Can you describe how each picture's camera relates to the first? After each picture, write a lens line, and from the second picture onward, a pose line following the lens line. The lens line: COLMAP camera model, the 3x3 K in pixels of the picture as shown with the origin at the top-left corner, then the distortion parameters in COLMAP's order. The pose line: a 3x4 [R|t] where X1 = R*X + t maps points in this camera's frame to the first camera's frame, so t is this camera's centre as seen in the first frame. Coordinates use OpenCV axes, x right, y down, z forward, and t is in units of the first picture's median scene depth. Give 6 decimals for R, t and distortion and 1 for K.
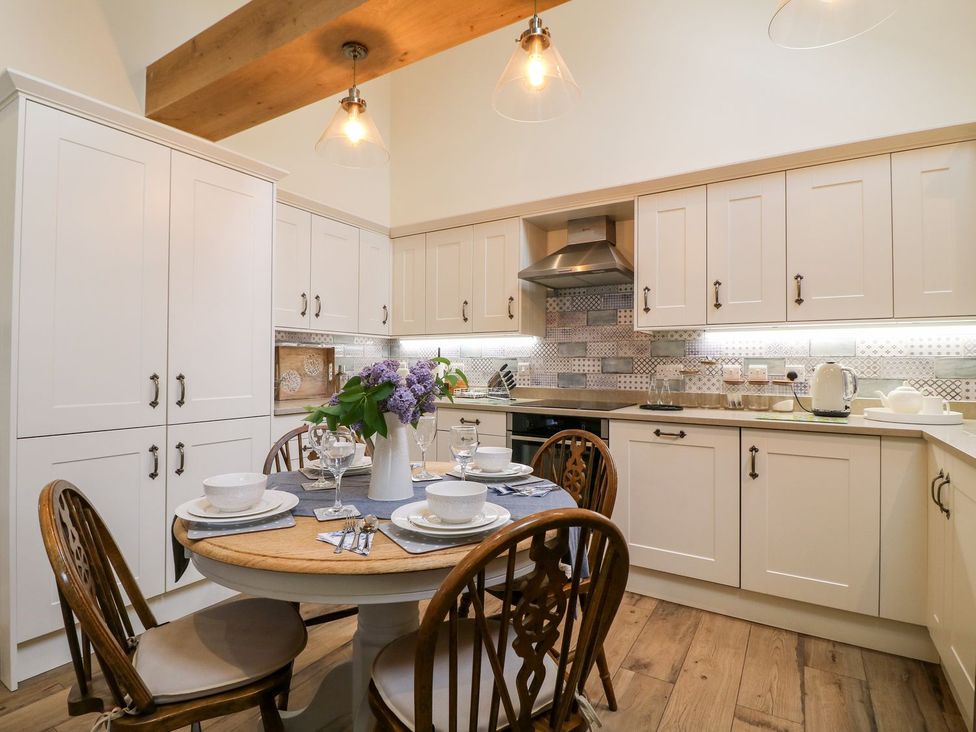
lens RADIAL K [[531.9, 0, 487.7], [0, 531.9, 358.1], [0, 0, 1]] dist [-0.004506, -0.011795]
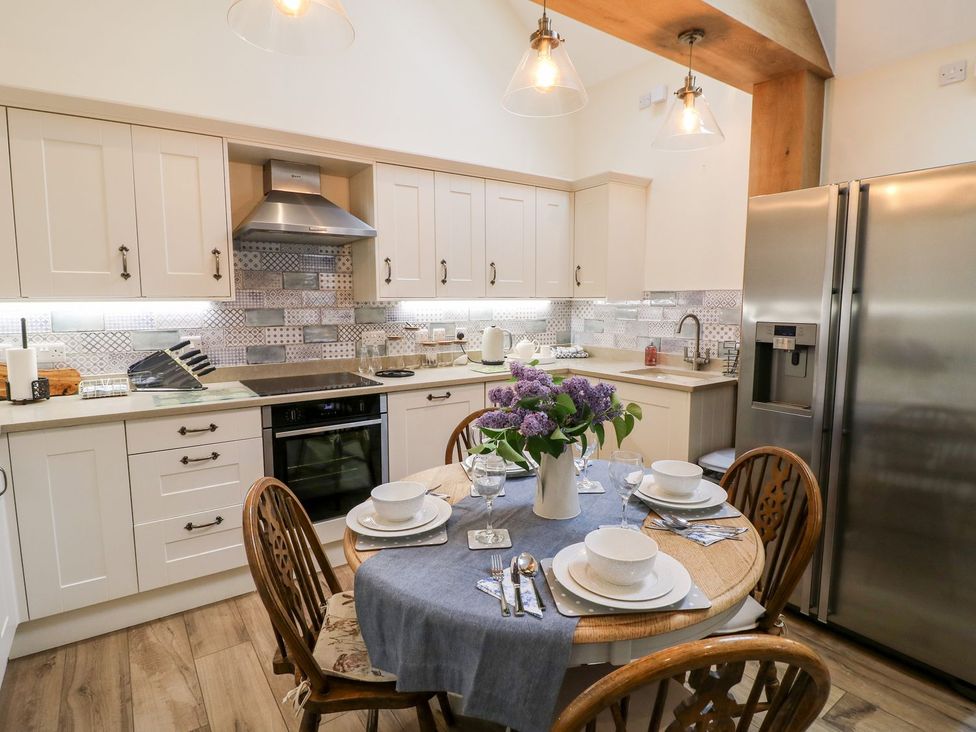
lens RADIAL K [[531.9, 0, 487.7], [0, 531.9, 358.1], [0, 0, 1]] dist [-0.004506, -0.011795]
pose [[0.361304, -0.109032, 0.926052, -0.533869], [-0.011218, 0.992560, 0.121240, -0.062358], [-0.932381, -0.054193, 0.357393, 0.407130]]
